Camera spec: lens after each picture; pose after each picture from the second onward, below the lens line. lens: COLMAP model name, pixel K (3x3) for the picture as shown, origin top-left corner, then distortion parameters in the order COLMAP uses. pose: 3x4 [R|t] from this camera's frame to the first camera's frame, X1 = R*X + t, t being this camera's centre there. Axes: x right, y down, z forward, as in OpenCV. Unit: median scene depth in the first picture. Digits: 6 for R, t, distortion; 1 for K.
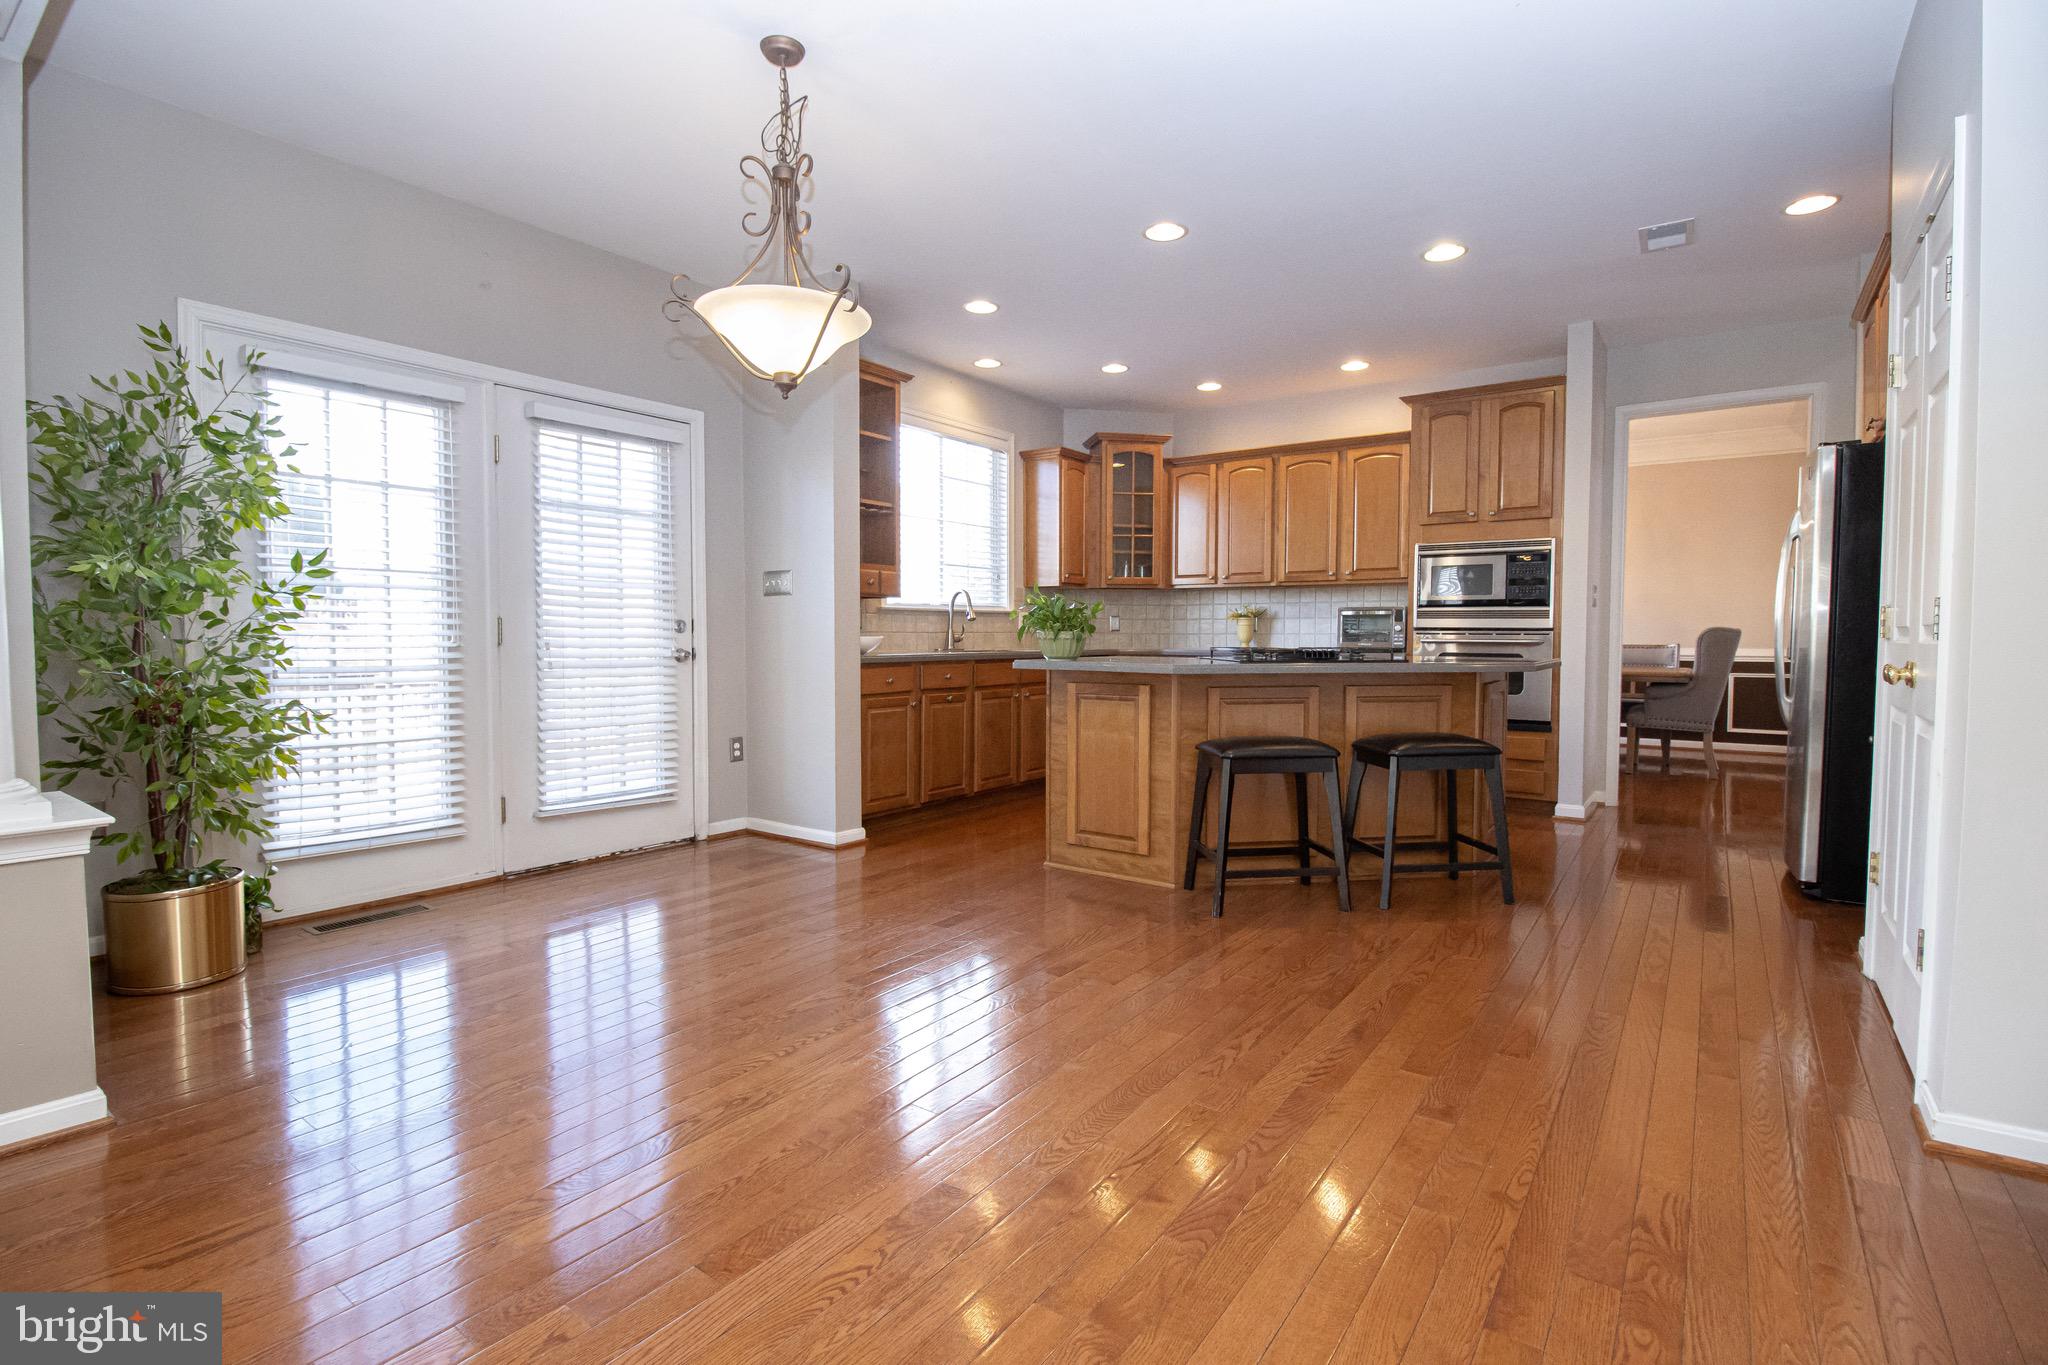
lens RADIAL K [[951.1, 0, 1034.5], [0, 951.1, 671.6], [0, 0, 1]] dist [-0.008390, -0.003048]
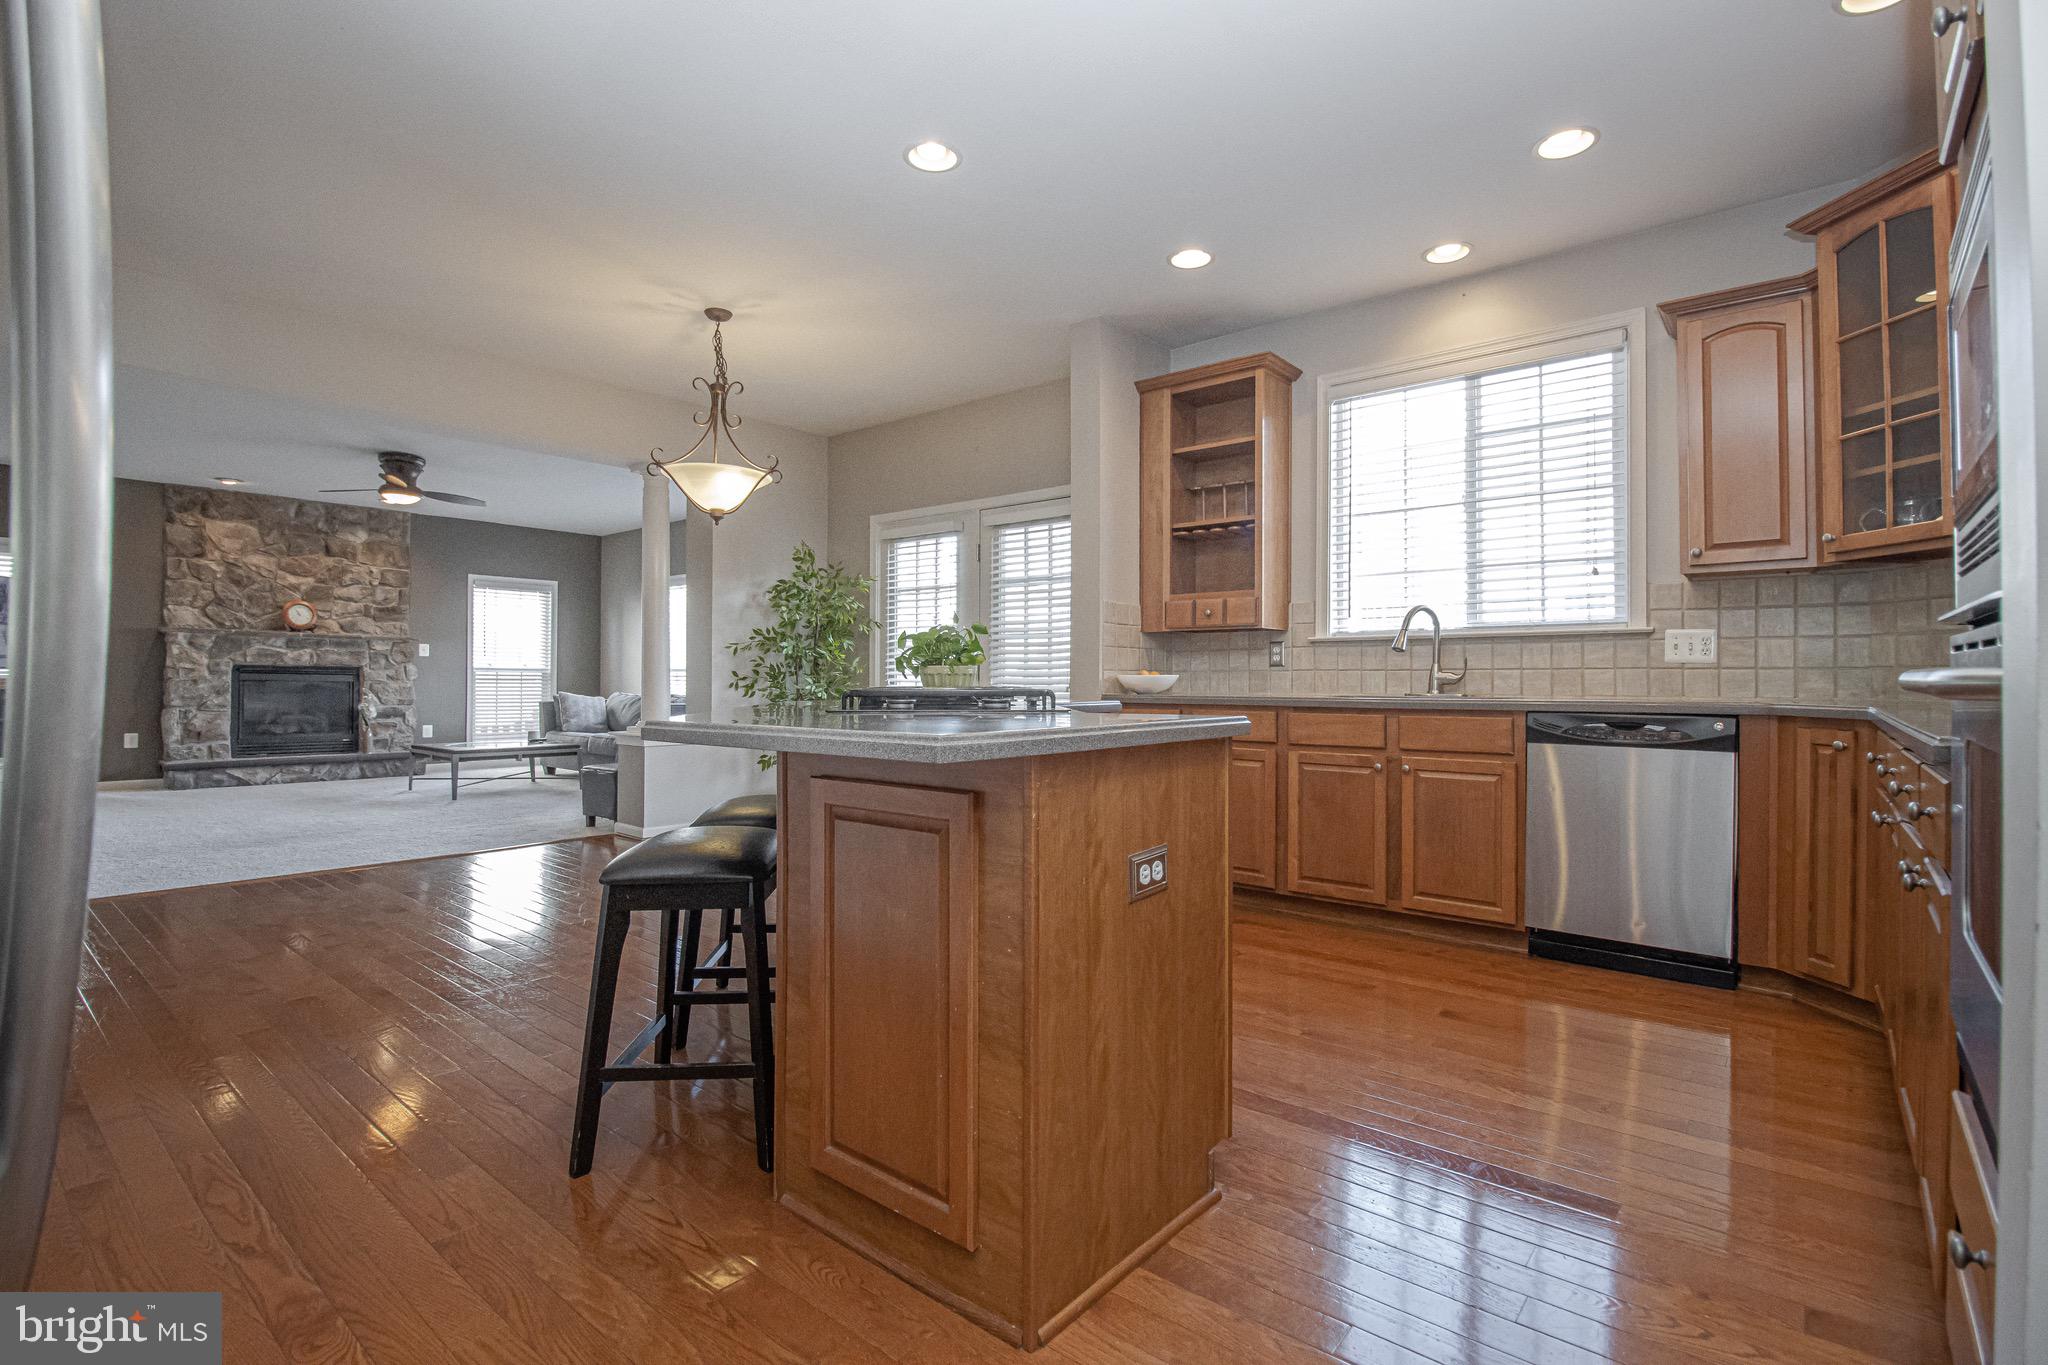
lens RADIAL K [[951.1, 0, 1018.1], [0, 951.1, 695.8], [0, 0, 1]] dist [-0.008390, -0.003048]
pose [[-0.076096, 0.016817, -0.996959, 0.815885], [-0.040748, 0.998970, 0.019961, -0.031792], [0.996268, 0.042143, -0.075332, 1.013186]]
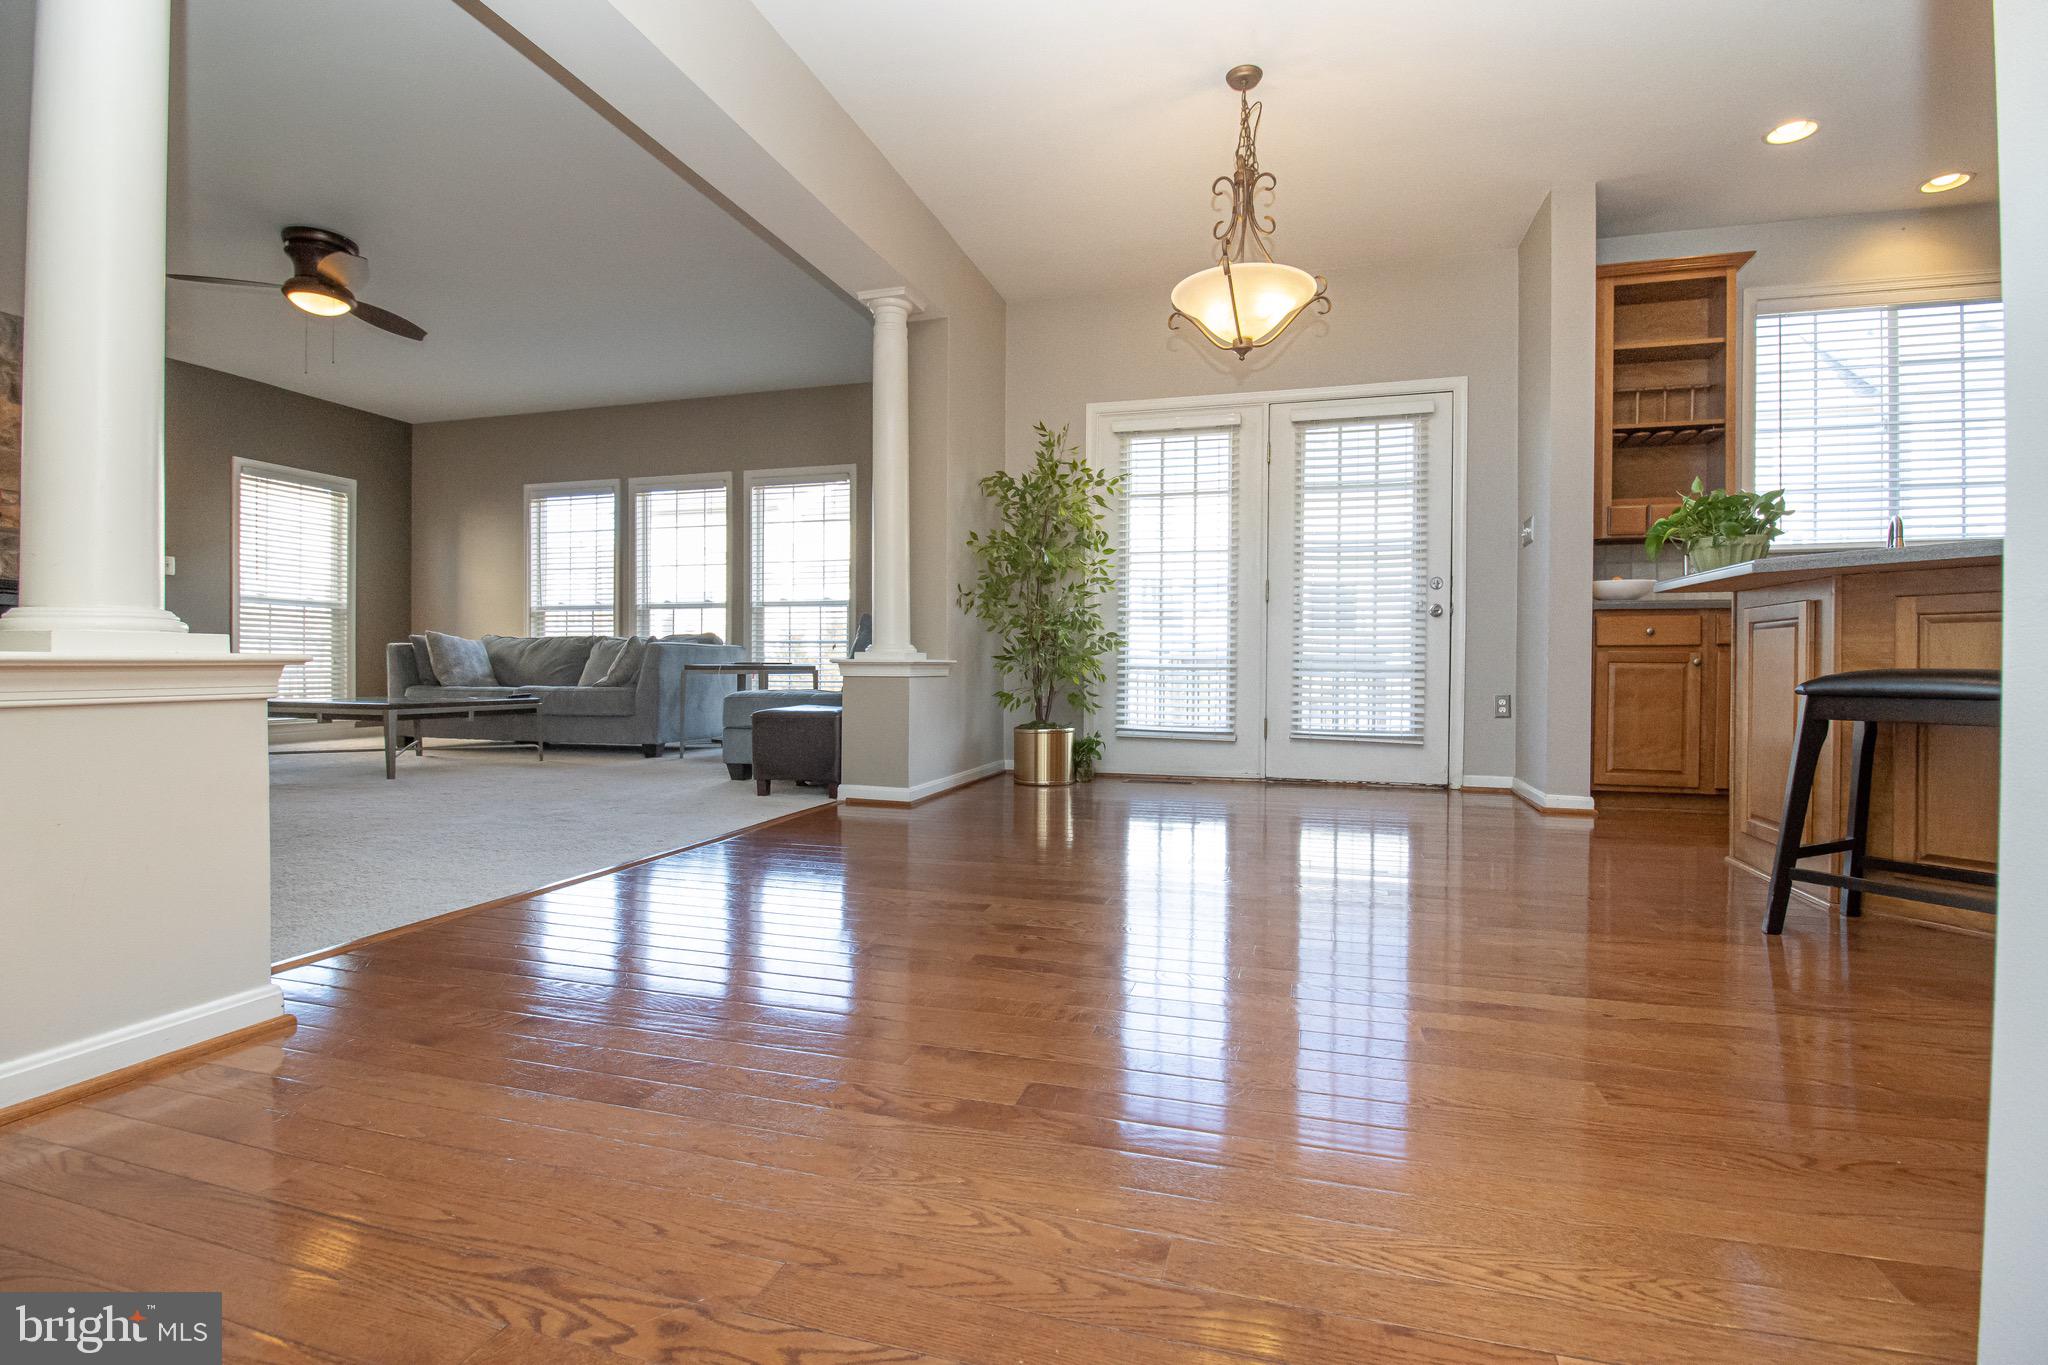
lens RADIAL K [[951.1, 0, 1031.0], [0, 951.1, 669.1], [0, 0, 1]] dist [-0.008390, -0.003048]
pose [[0.322117, 0.003019, -0.946695, 0.497263], [-0.044091, 0.998958, -0.011817, 0.082835], [0.945673, 0.045547, 0.321914, 0.234666]]
